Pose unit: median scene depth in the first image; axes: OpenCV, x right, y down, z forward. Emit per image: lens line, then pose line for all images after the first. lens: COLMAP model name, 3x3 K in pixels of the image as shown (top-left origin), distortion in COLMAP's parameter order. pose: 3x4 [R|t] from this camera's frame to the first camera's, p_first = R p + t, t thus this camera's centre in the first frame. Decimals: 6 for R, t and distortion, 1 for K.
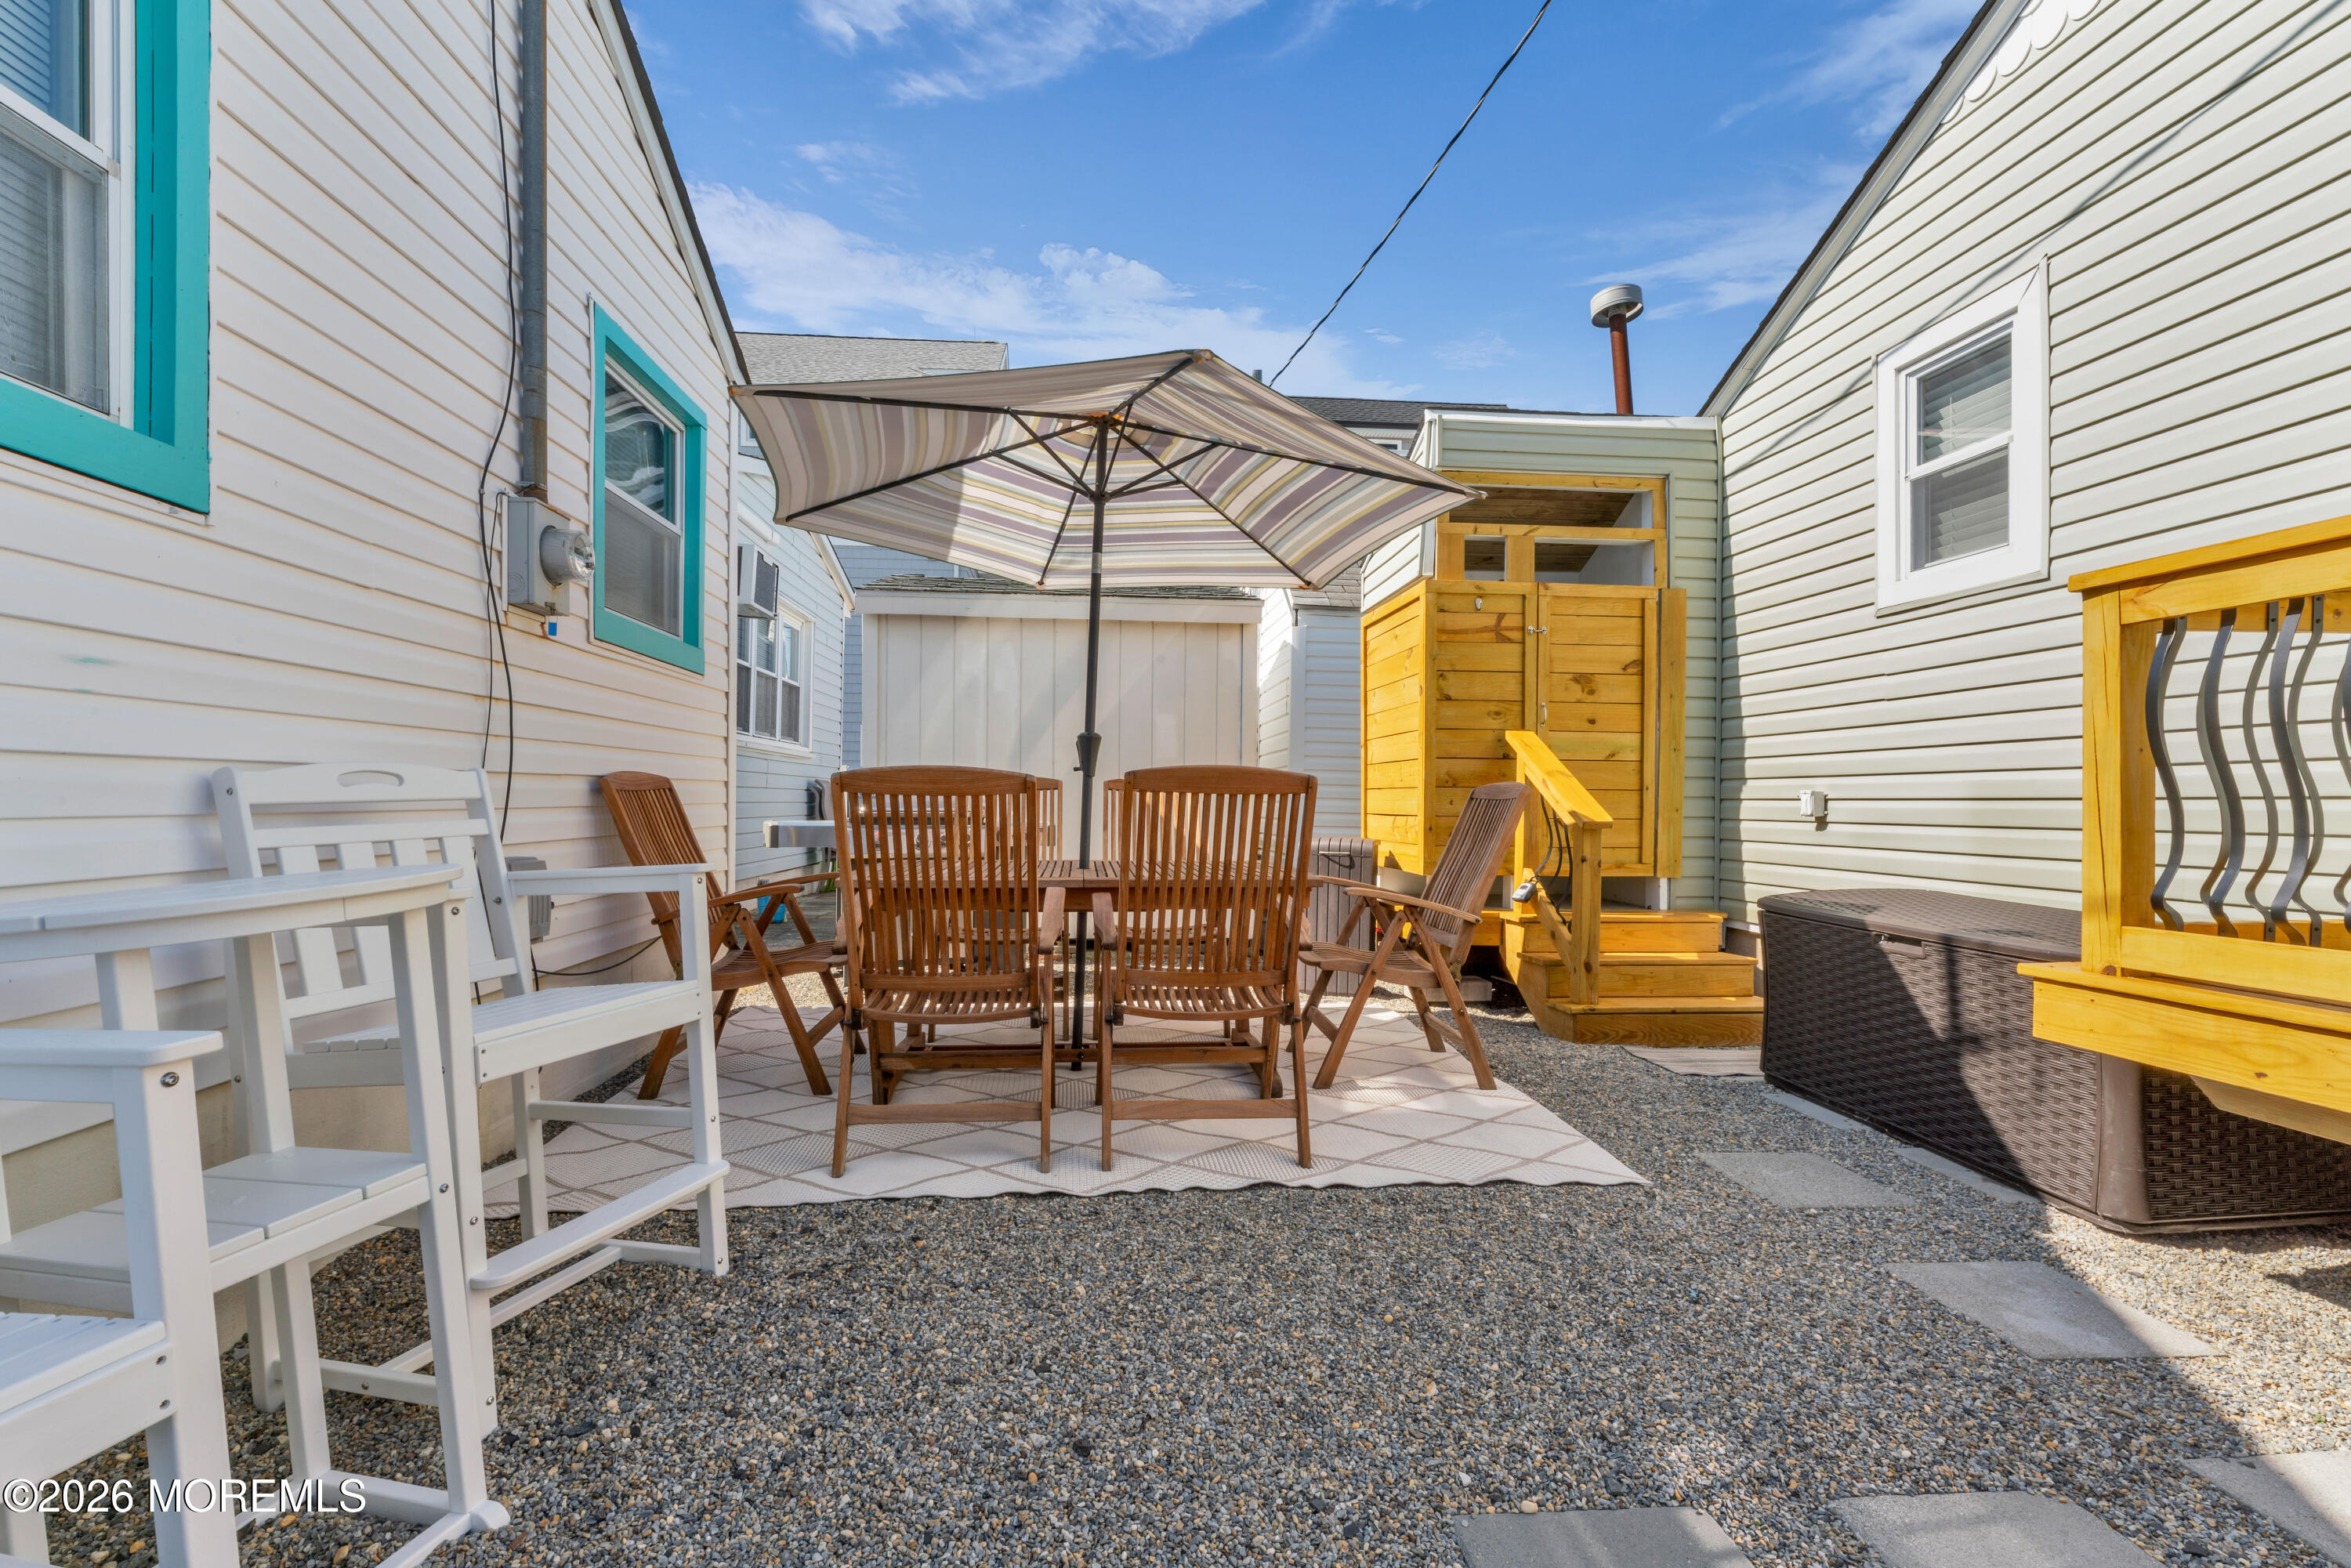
lens RADIAL K [[1043.5, 0, 1172.2], [0, 1043.5, 802.5], [0, 0, 1]] dist [-0.001597, -0.001151]
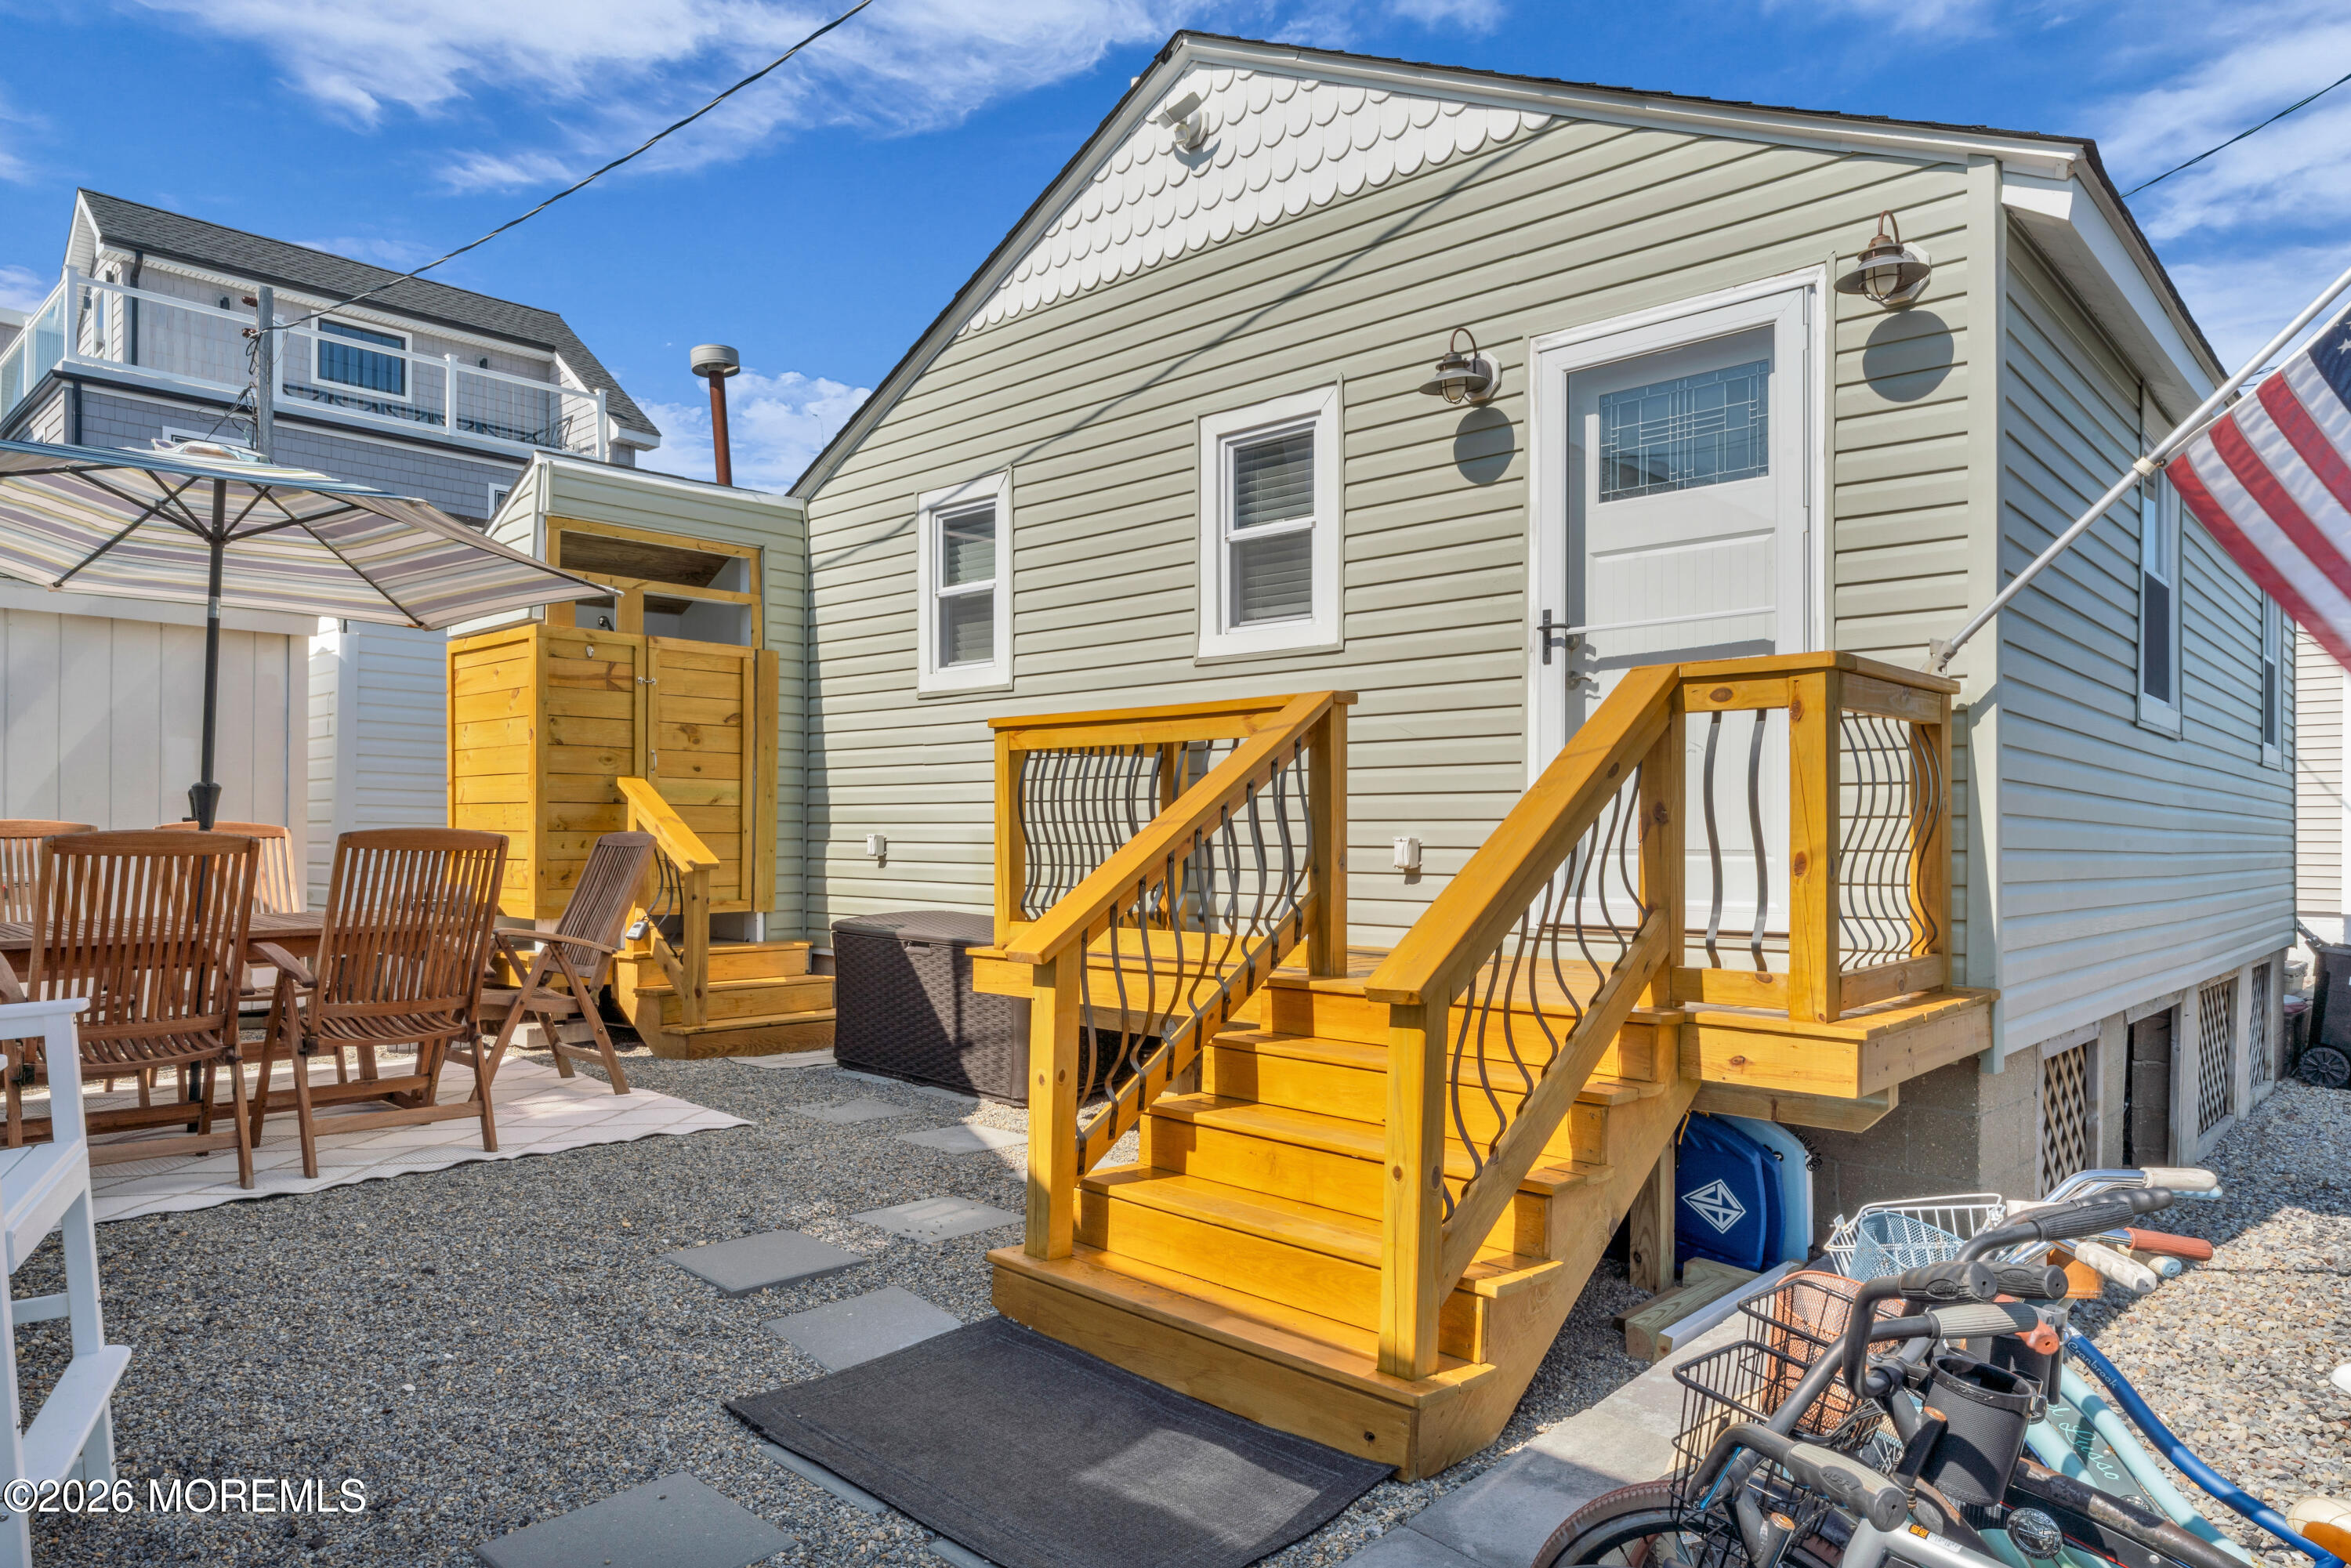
lens RADIAL K [[1431.0, 0, 1150.9], [0, 1431.0, 833.7], [0, 0, 1]] dist [0.001861, -0.002539]
pose [[0.756645, -0.003261, 0.653818, -0.224474], [0.001090, 0.999992, 0.003726, -0.018075], [-0.653825, -0.002107, 0.756643, -0.453709]]
